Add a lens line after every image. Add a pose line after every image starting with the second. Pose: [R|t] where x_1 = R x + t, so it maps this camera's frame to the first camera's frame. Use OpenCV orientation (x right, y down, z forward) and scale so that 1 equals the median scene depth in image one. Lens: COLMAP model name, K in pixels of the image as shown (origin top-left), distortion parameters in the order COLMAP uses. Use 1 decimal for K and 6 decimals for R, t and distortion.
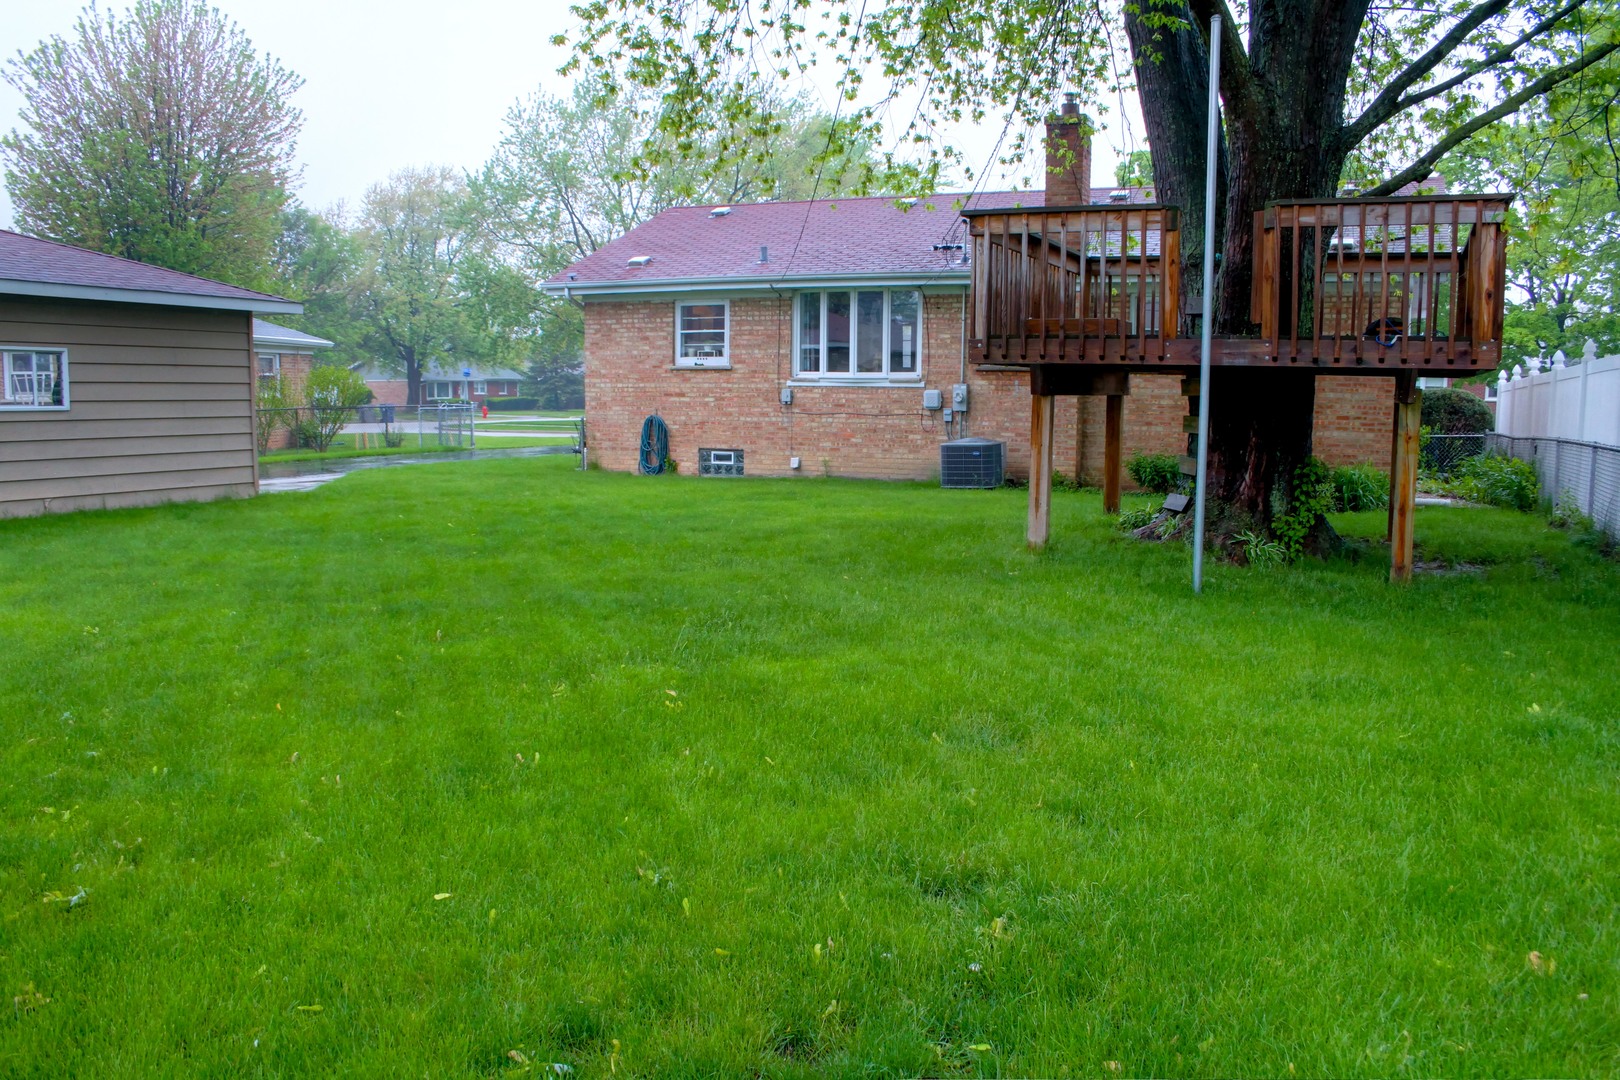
lens RADIAL K [[1343.3, 0, 814.9], [0, 1343.3, 549.0], [0, 0, 1]] dist [-0.159436, 0.141831]
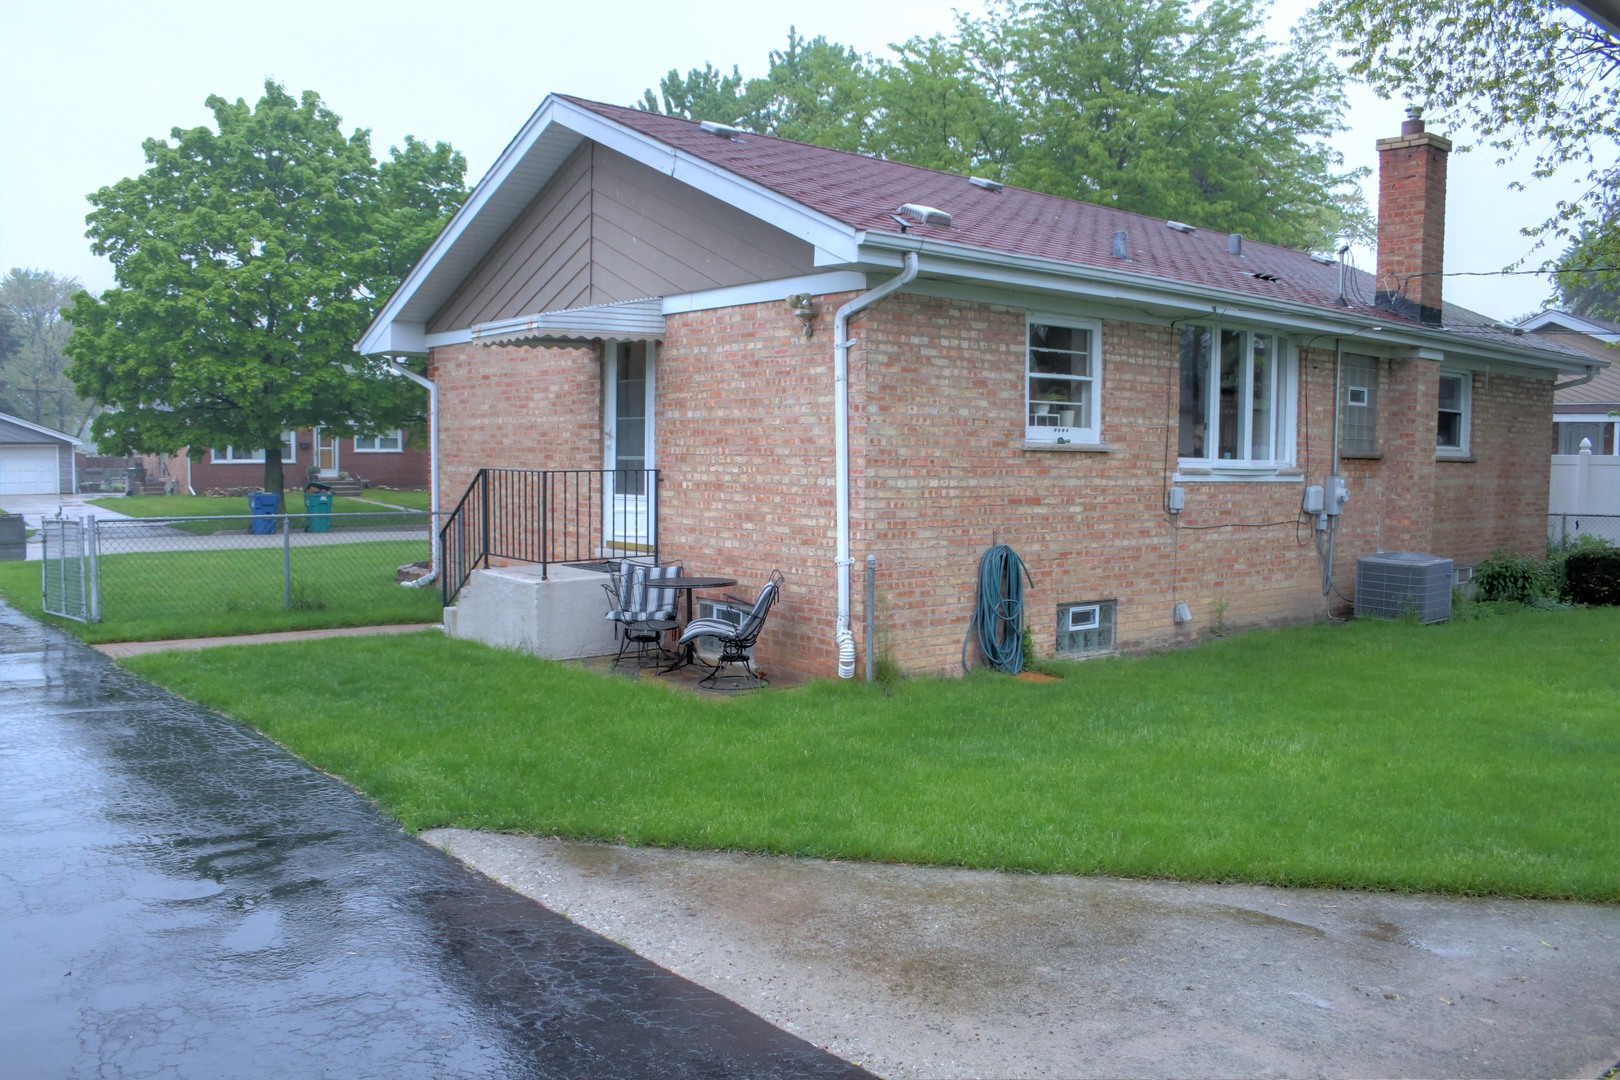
lens RADIAL K [[1343.3, 0, 814.9], [0, 1343.3, 549.0], [0, 0, 1]] dist [-0.159436, 0.141831]
pose [[0.427534, -0.067850, 0.901449, -0.590011], [0.096435, 0.994912, 0.029148, -0.121016], [-0.898841, 0.074469, 0.431902, 0.867548]]
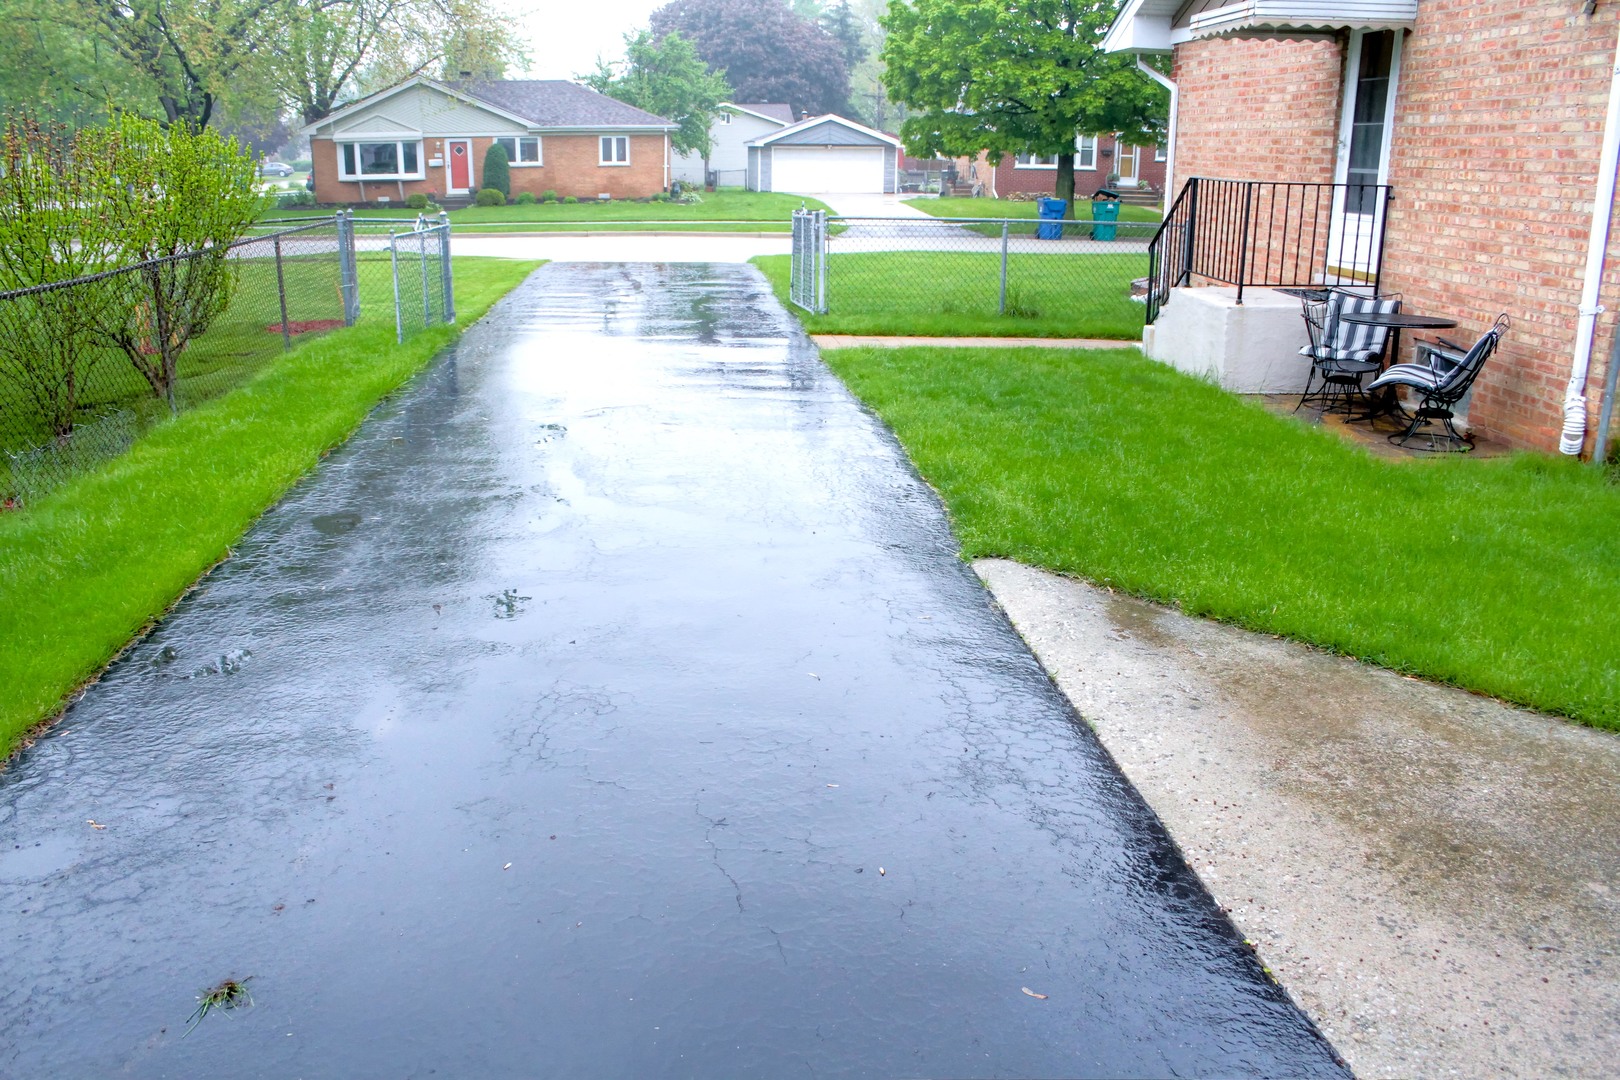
lens RADIAL K [[1343.3, 0, 814.9], [0, 1343.3, 549.0], [0, 0, 1]] dist [-0.159436, 0.141831]
pose [[0.862579, -0.140384, 0.486055, -0.537034], [0.049117, 0.979429, 0.195718, -0.117835], [-0.503532, -0.144949, 0.851731, 0.854093]]
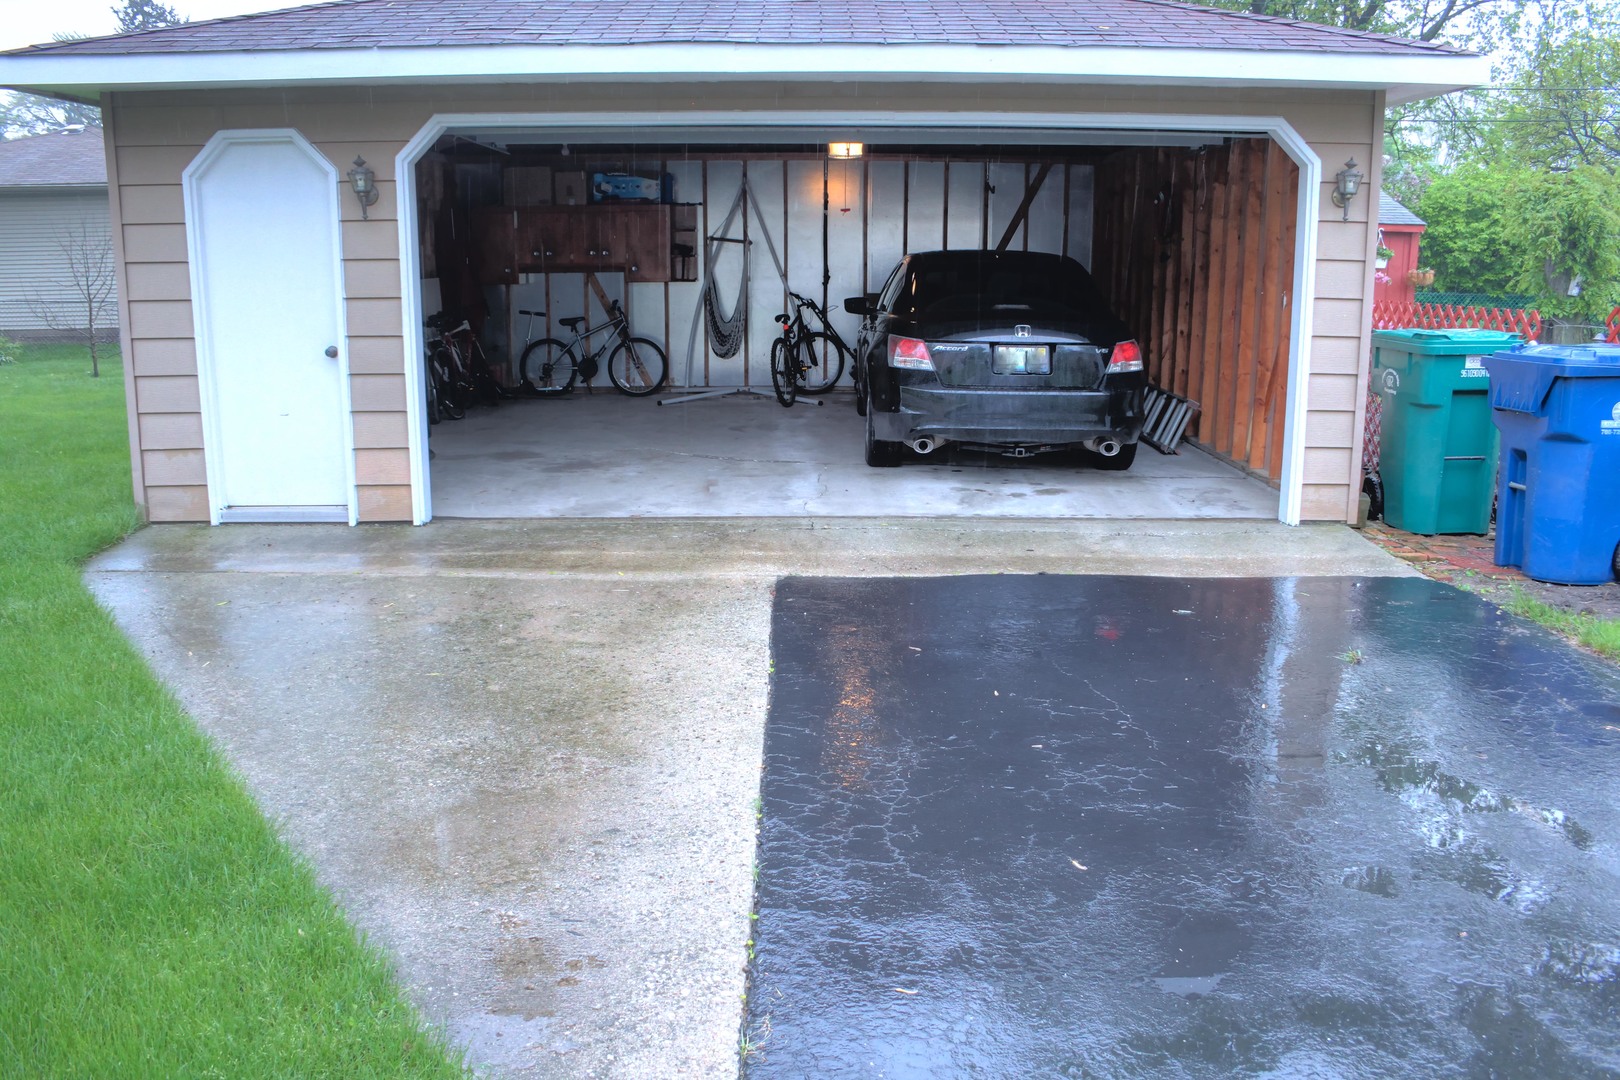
lens RADIAL K [[1343.3, 0, 814.9], [0, 1343.3, 549.0], [0, 0, 1]] dist [-0.159436, 0.141831]
pose [[-0.907850, 0.084143, -0.410765, -0.350012], [-0.054226, 0.947869, 0.314013, -0.140792], [0.415774, 0.307351, -0.855960, 1.137158]]
